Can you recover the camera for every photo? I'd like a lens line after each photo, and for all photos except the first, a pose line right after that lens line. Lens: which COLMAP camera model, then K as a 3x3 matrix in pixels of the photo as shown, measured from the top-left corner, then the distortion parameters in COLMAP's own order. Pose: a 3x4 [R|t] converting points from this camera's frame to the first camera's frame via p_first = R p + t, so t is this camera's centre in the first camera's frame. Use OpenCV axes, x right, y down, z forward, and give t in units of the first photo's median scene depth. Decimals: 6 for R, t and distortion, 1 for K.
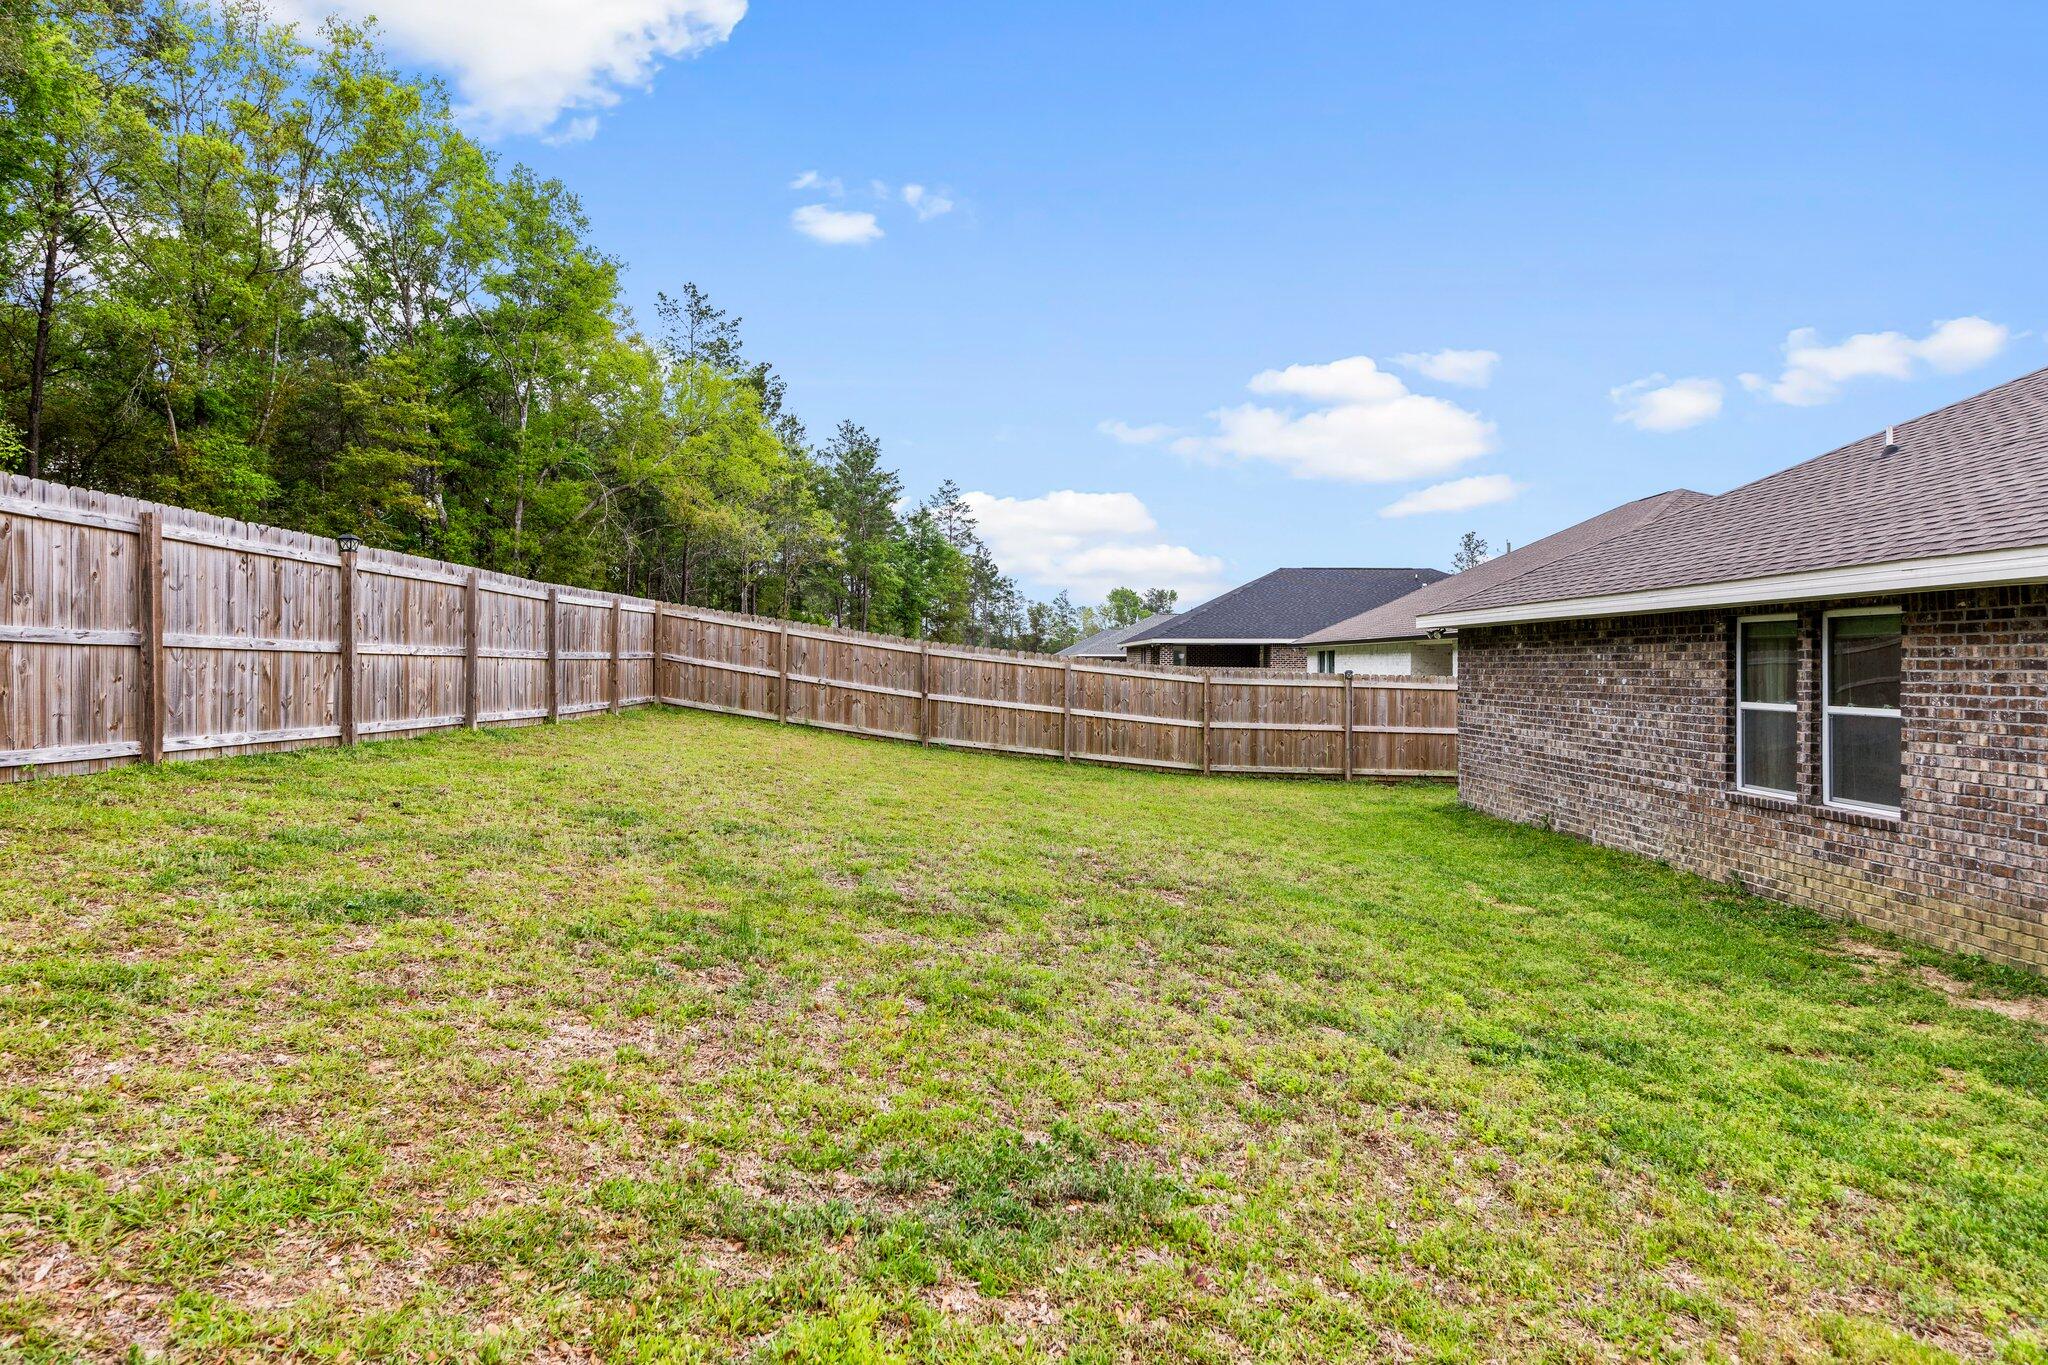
lens RADIAL K [[1175.2, 0, 1009.5], [0, 1175.2, 658.6], [0, 0, 1]] dist [0.006671, -0.000734]
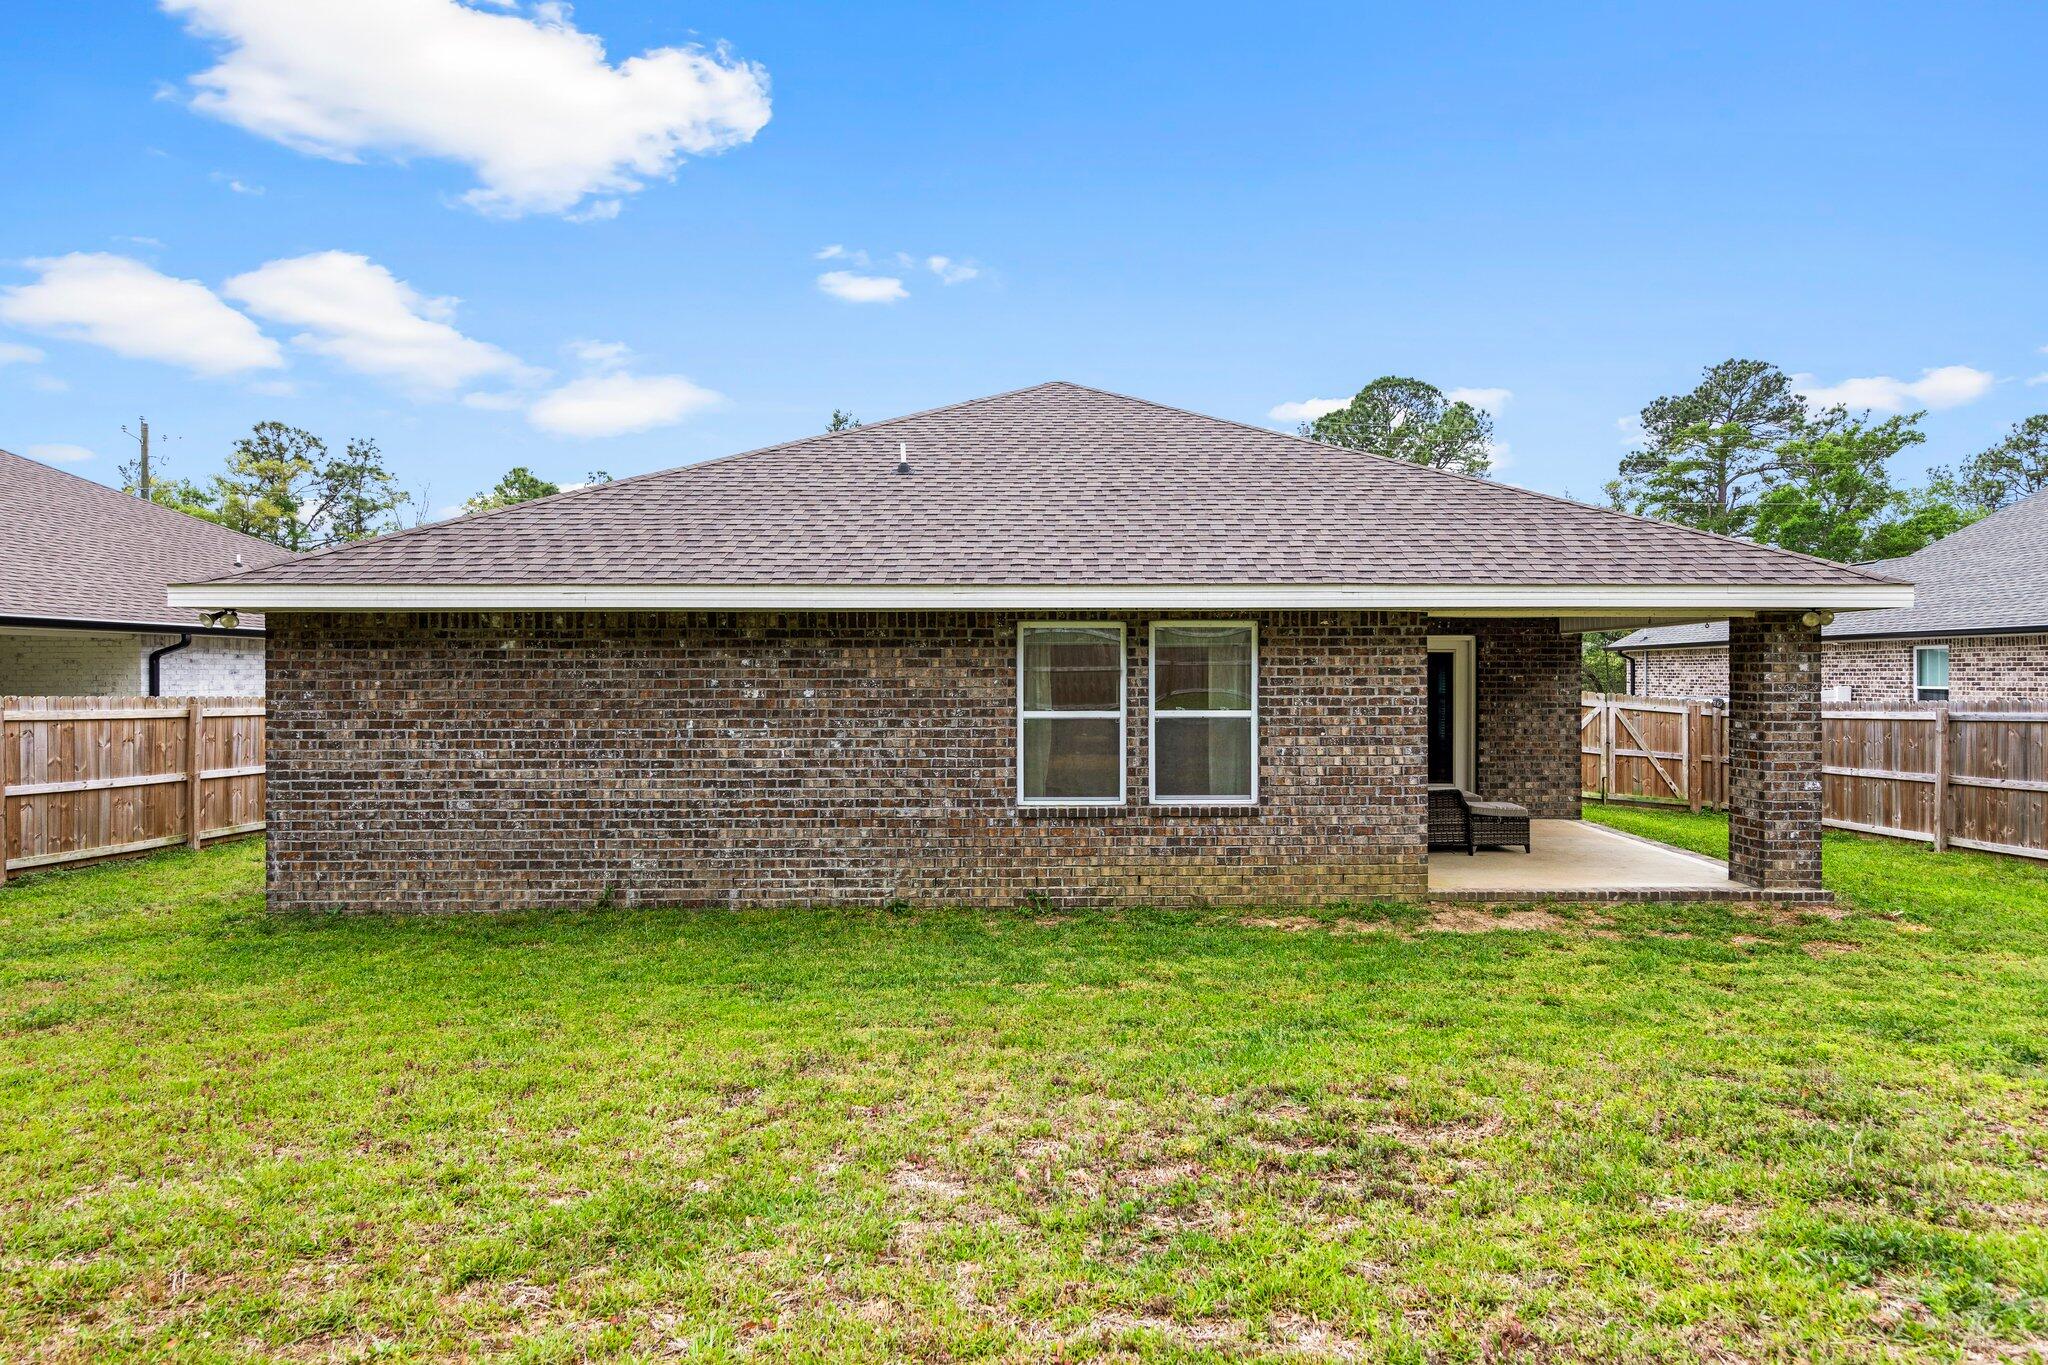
lens RADIAL K [[1121.0, 0, 1028.6], [0, 1121.0, 677.4], [0, 0, 1]] dist [0.005849, -0.001072]
pose [[-0.001291, -0.002453, 0.999996, -0.272359], [-0.002727, 0.999993, 0.002449, 0.006874], [-0.999995, -0.002724, -0.001298, 0.956795]]
